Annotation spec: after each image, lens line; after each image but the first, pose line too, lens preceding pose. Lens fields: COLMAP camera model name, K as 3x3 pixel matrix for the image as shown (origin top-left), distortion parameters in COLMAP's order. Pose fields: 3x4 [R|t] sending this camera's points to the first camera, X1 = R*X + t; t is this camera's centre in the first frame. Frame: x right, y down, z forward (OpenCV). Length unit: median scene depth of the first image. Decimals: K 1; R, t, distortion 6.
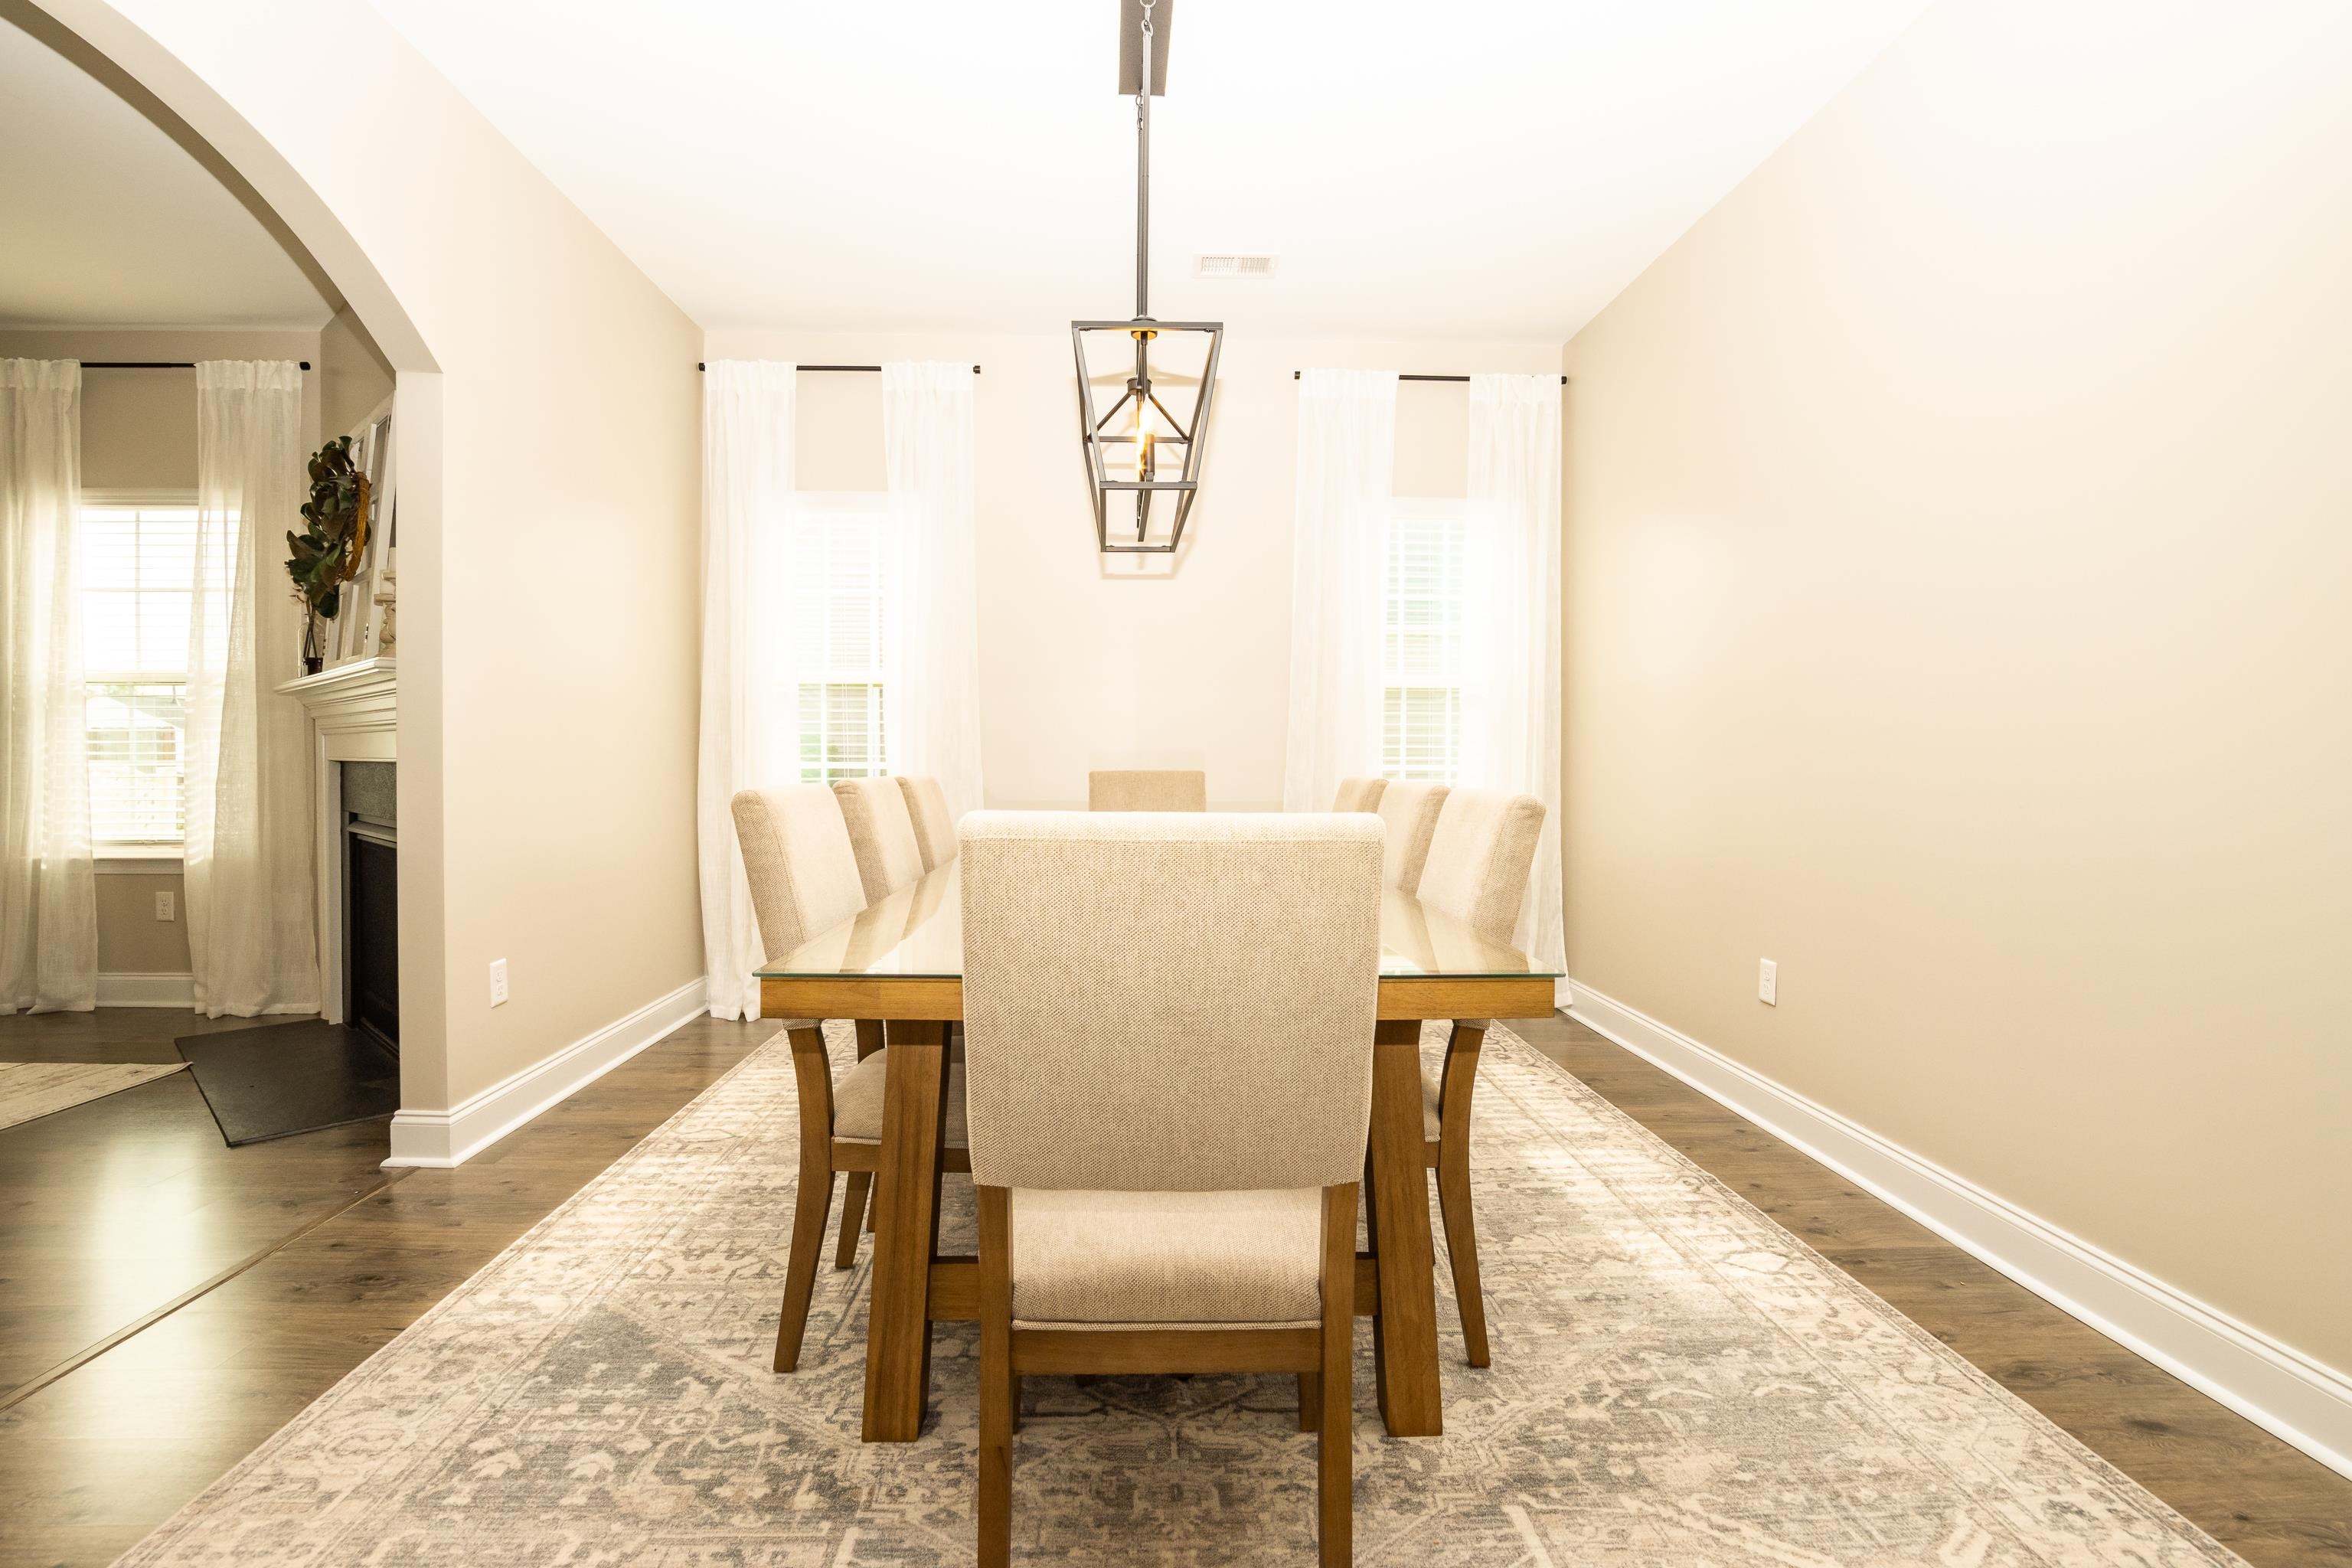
lens RADIAL K [[1129.5, 0, 1175.8], [0, 1129.5, 777.5], [0, 0, 1]] dist [-0.027048, 0.004138]
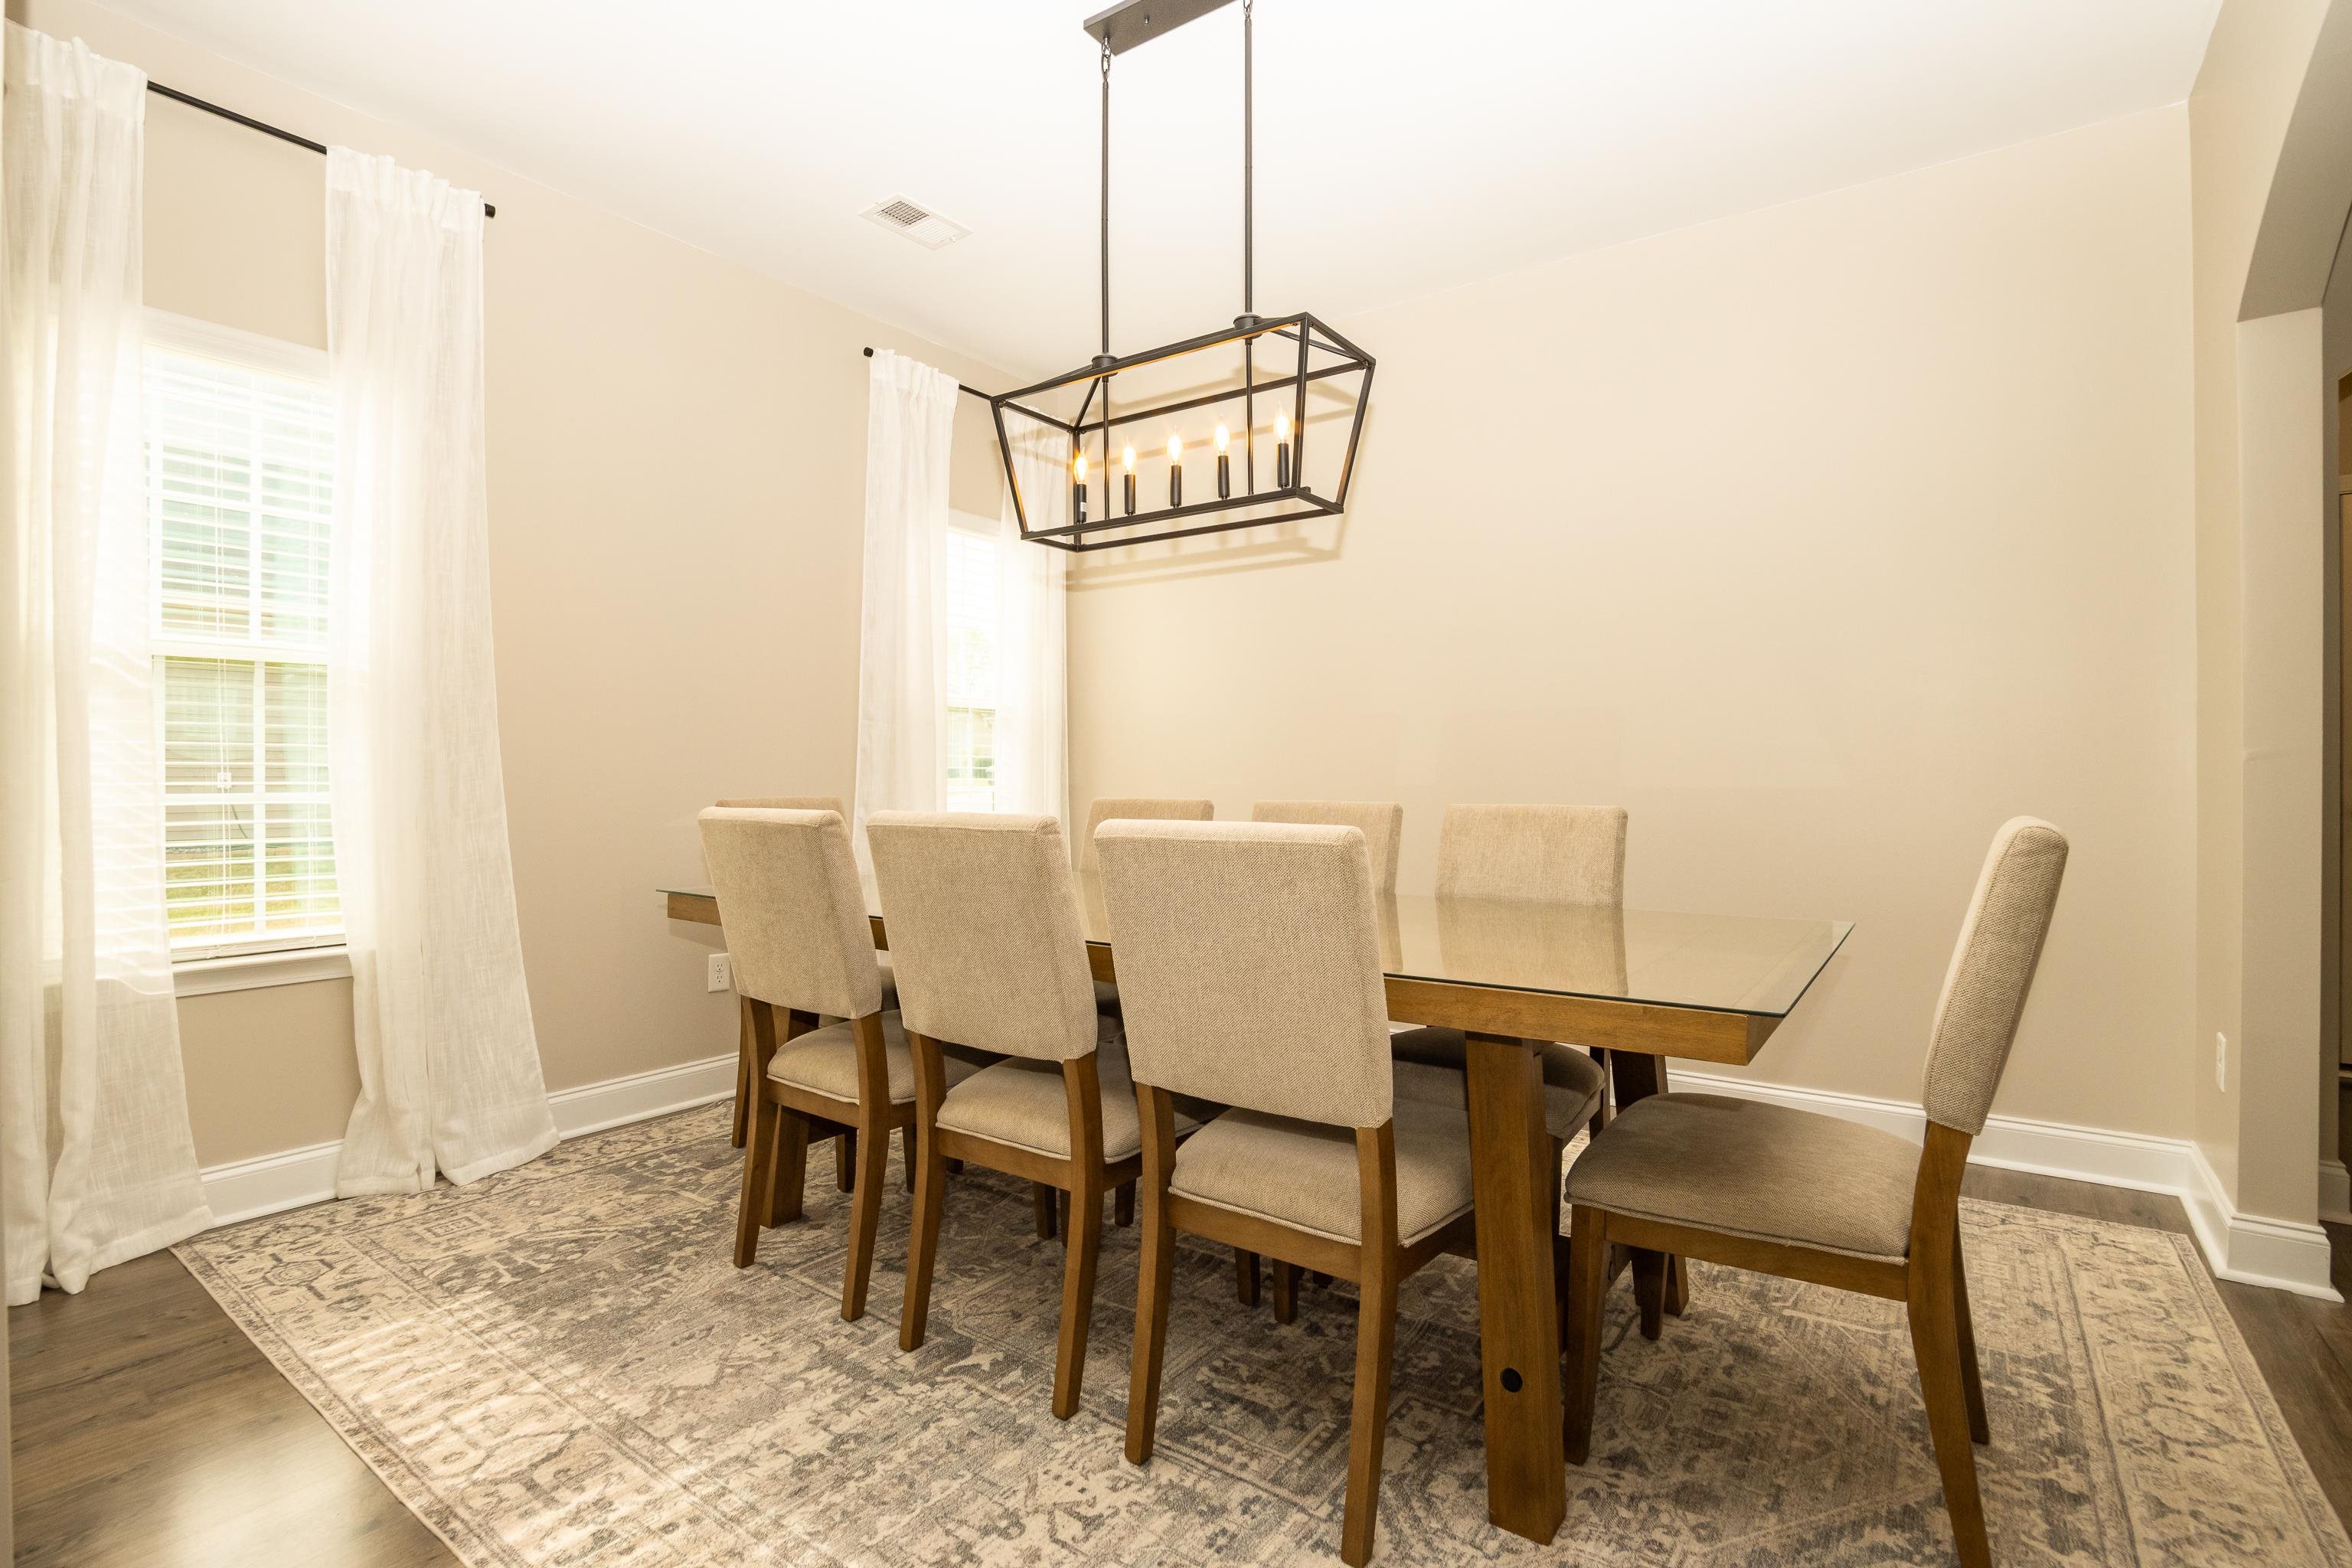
lens RADIAL K [[1129.5, 0, 1174.9], [0, 1129.5, 768.5], [0, 0, 1]] dist [-0.027048, 0.004138]
pose [[0.610585, -0.002799, 0.791946, -0.690263], [0.029811, 0.999366, -0.019452, -0.001029], [-0.791389, 0.035486, 0.610282, 0.414762]]
